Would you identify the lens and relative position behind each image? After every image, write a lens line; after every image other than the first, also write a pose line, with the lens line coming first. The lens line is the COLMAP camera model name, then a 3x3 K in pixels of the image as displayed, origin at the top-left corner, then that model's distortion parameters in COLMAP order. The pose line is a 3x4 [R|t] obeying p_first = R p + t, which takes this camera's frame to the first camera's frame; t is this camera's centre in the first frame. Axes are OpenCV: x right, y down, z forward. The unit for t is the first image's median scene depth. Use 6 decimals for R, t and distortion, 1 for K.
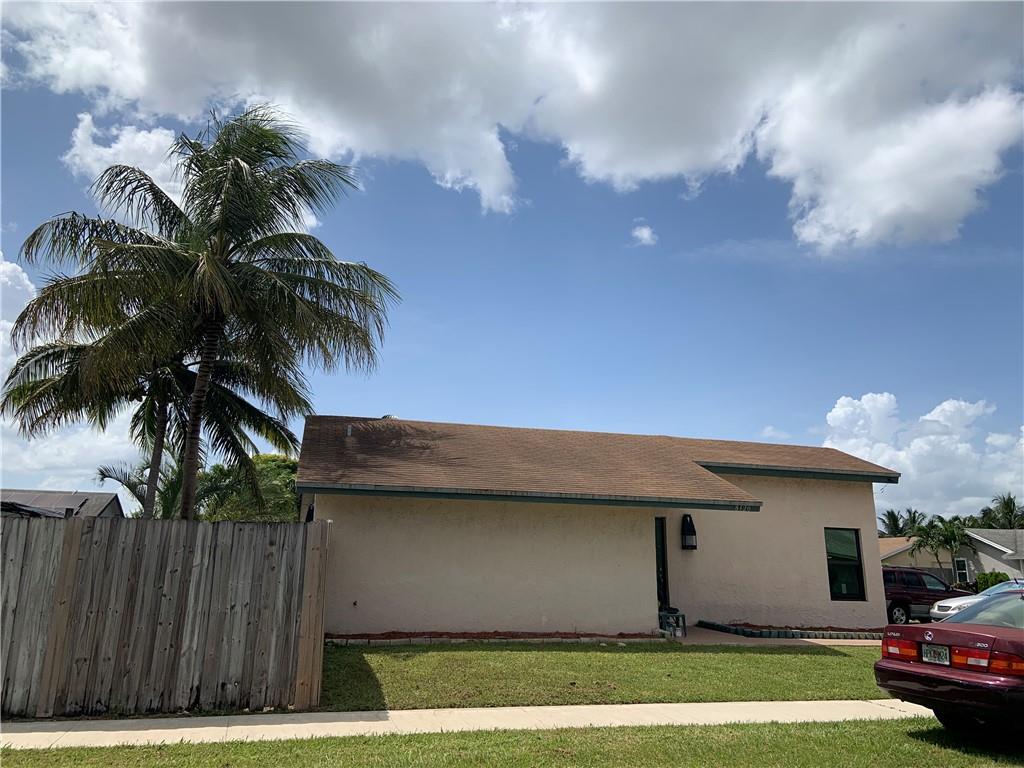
lens RADIAL K [[777.6, 0, 505.8], [0, 777.6, 384.2], [0, 0, 1]] dist [0.132265, -0.151023]
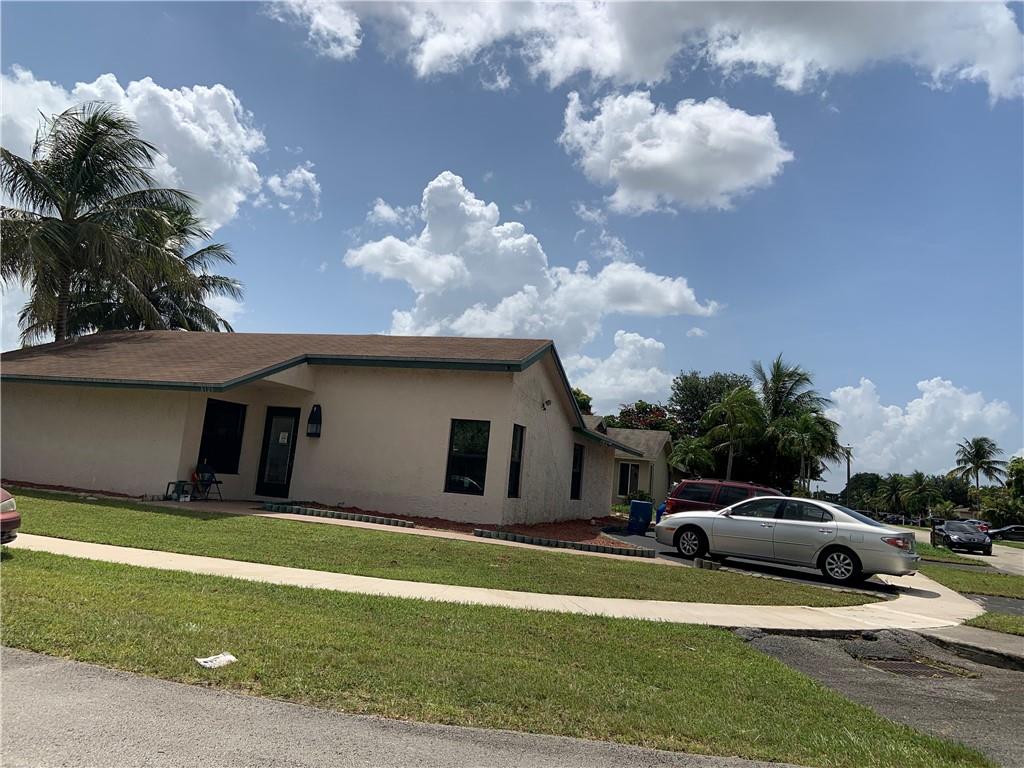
lens RADIAL K [[777.6, 0, 505.8], [0, 777.6, 384.2], [0, 0, 1]] dist [0.132265, -0.151023]
pose [[0.827638, -0.016298, -0.561025, 1.034463], [0.056648, 0.996900, 0.054607, 0.094523], [0.558396, -0.076976, 0.825996, 0.272196]]
